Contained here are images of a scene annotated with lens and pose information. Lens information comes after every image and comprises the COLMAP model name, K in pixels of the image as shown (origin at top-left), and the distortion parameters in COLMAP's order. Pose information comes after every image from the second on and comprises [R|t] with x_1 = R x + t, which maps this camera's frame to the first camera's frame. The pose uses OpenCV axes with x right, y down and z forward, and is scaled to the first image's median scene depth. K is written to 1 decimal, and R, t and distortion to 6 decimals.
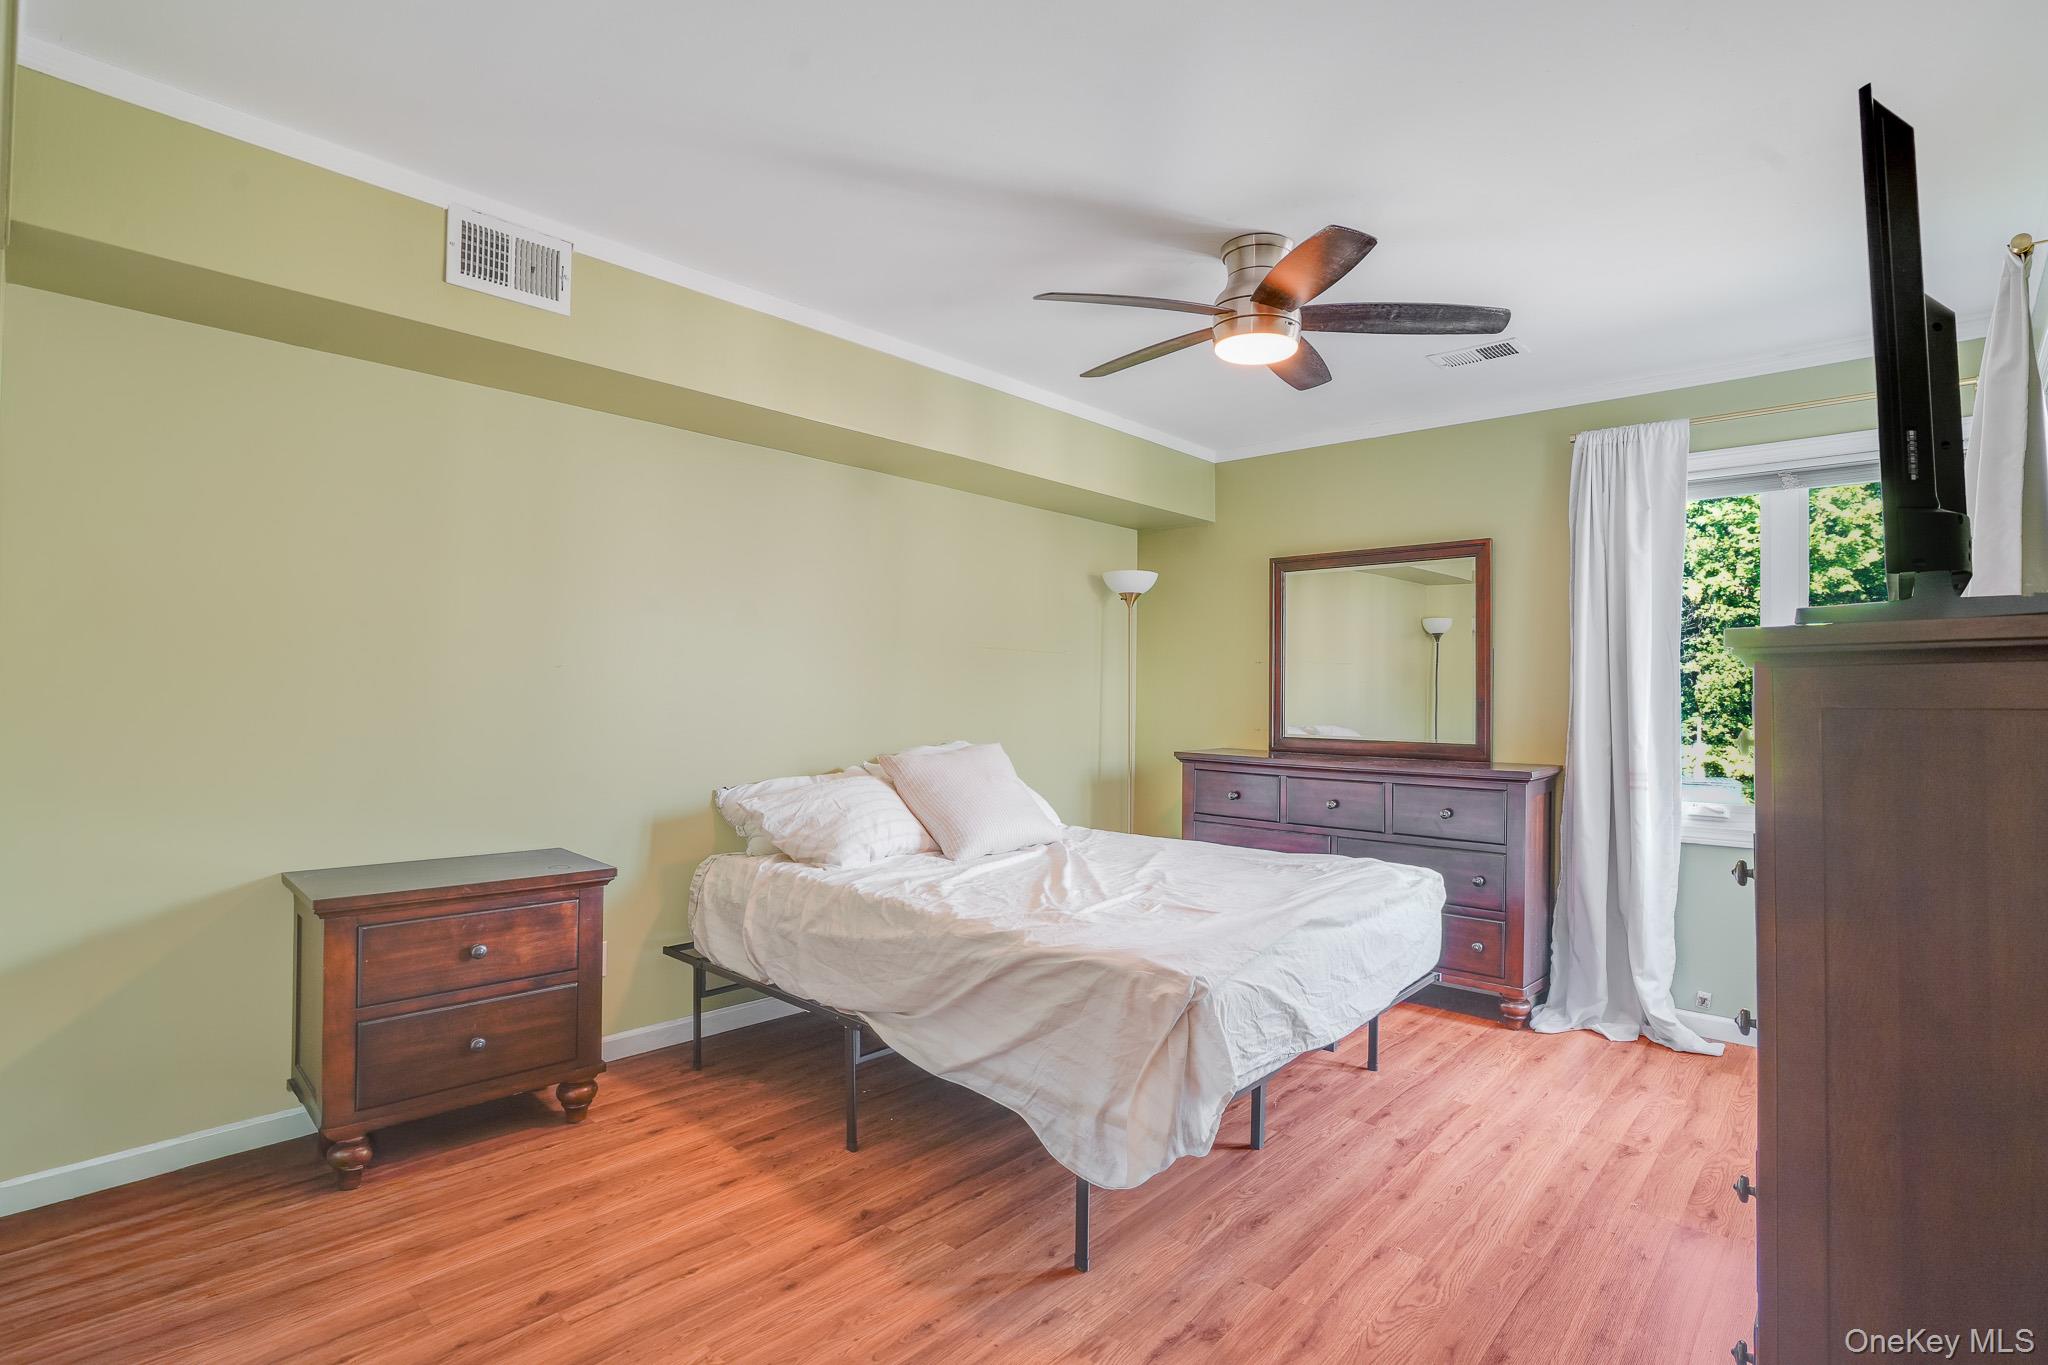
lens RADIAL K [[963.9, 0, 1038.7], [0, 963.9, 677.6], [0, 0, 1]] dist [-0.035771, 0.001017]
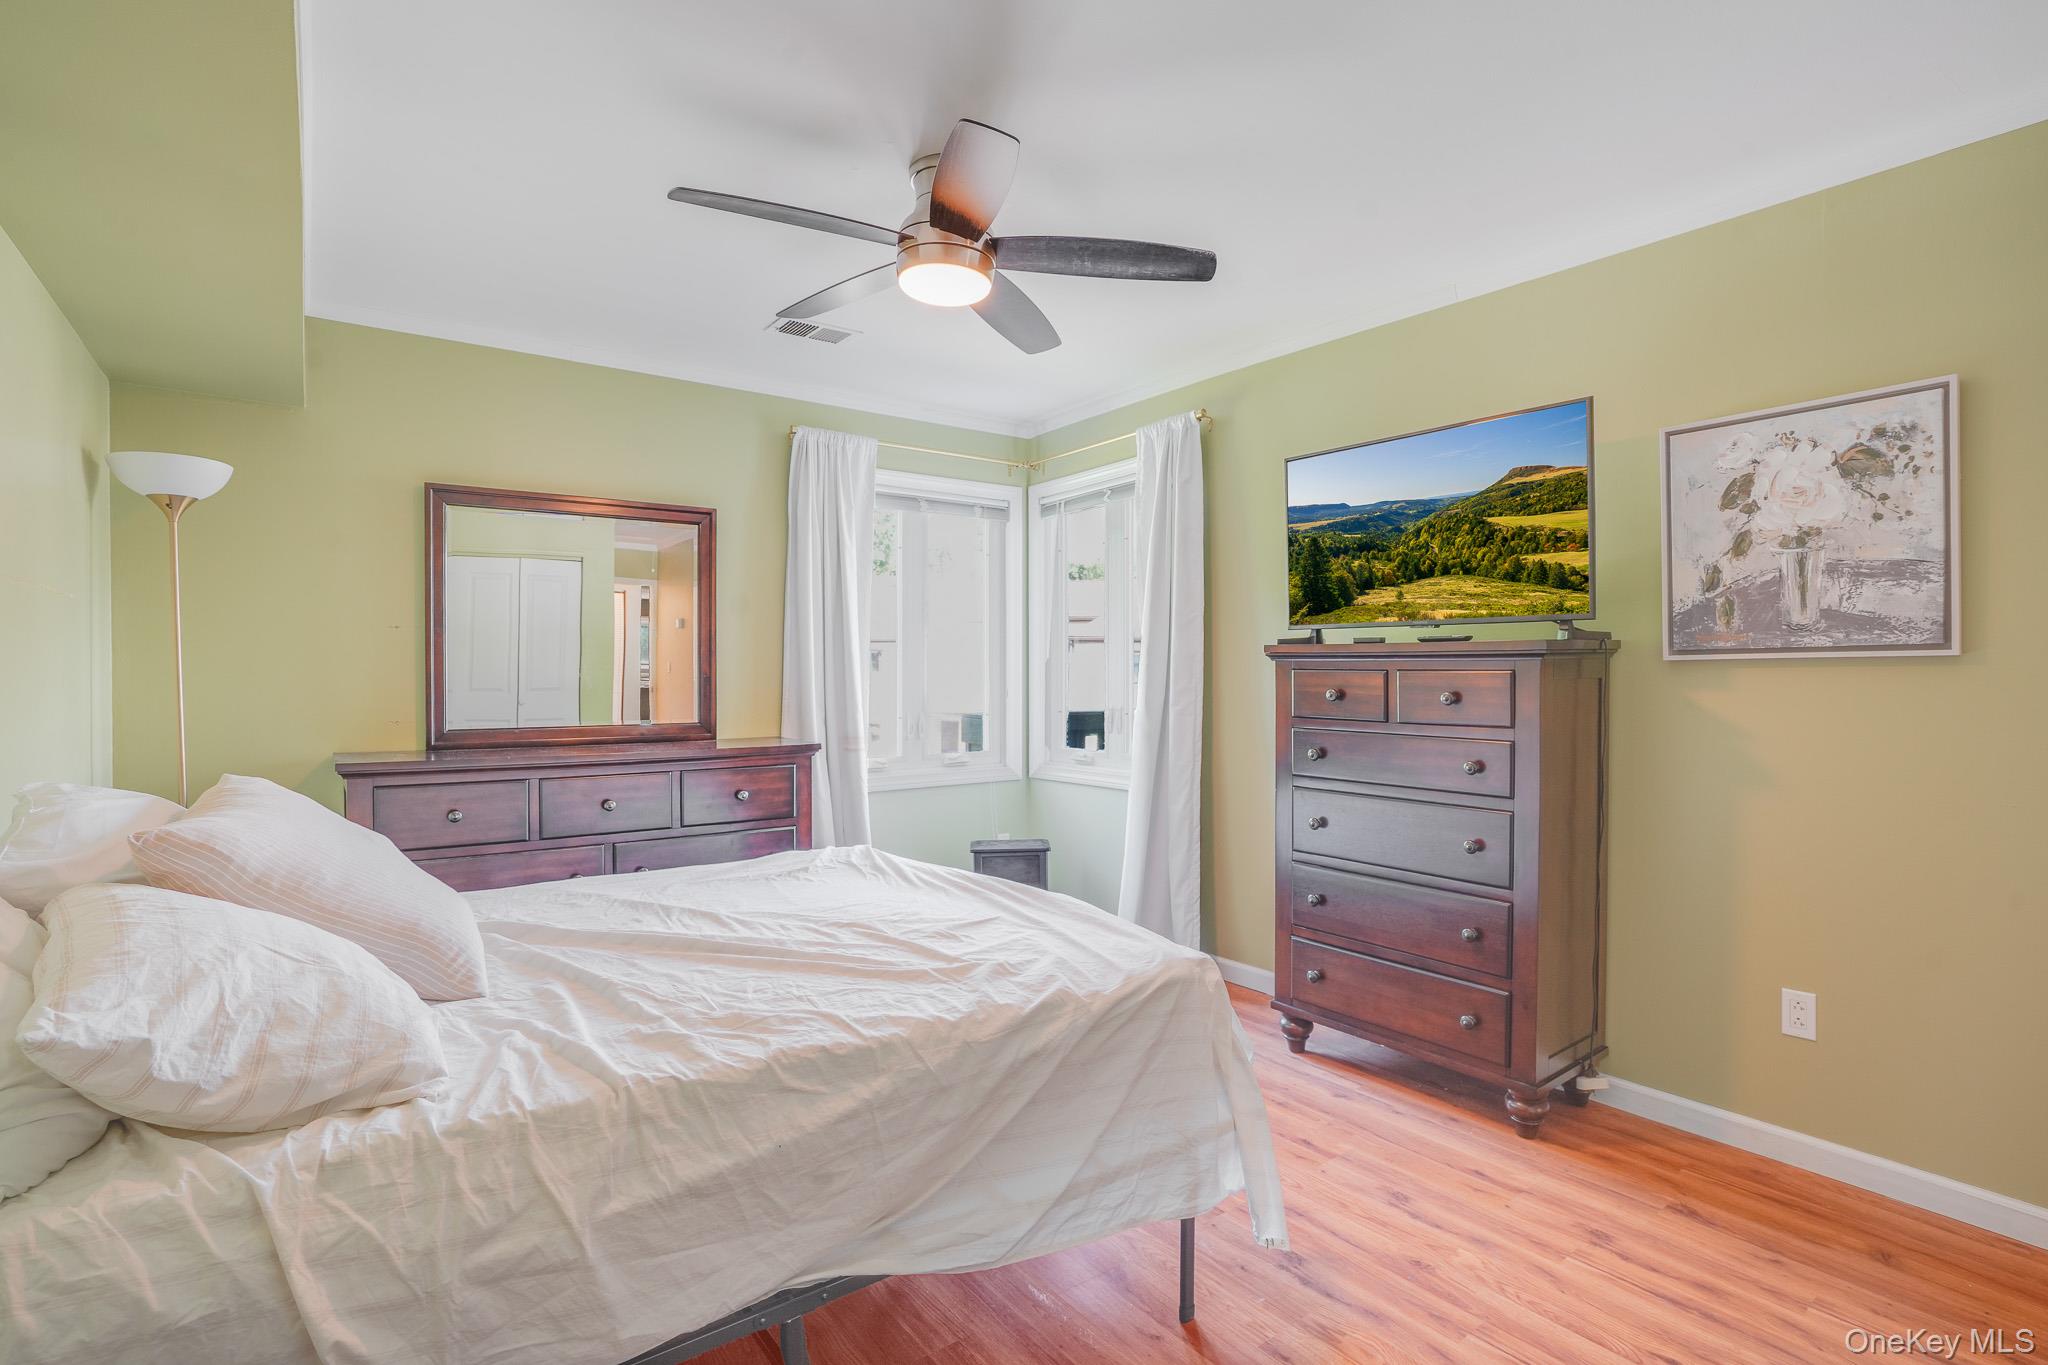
lens RADIAL K [[963.9, 0, 1021.6], [0, 963.9, 686.3], [0, 0, 1]] dist [-0.035771, 0.001017]
pose [[0.210619, -0.025292, 0.977241, -0.556363], [-0.013655, 0.999492, 0.028811, 0.002461], [-0.977473, -0.019413, 0.210166, 0.643815]]
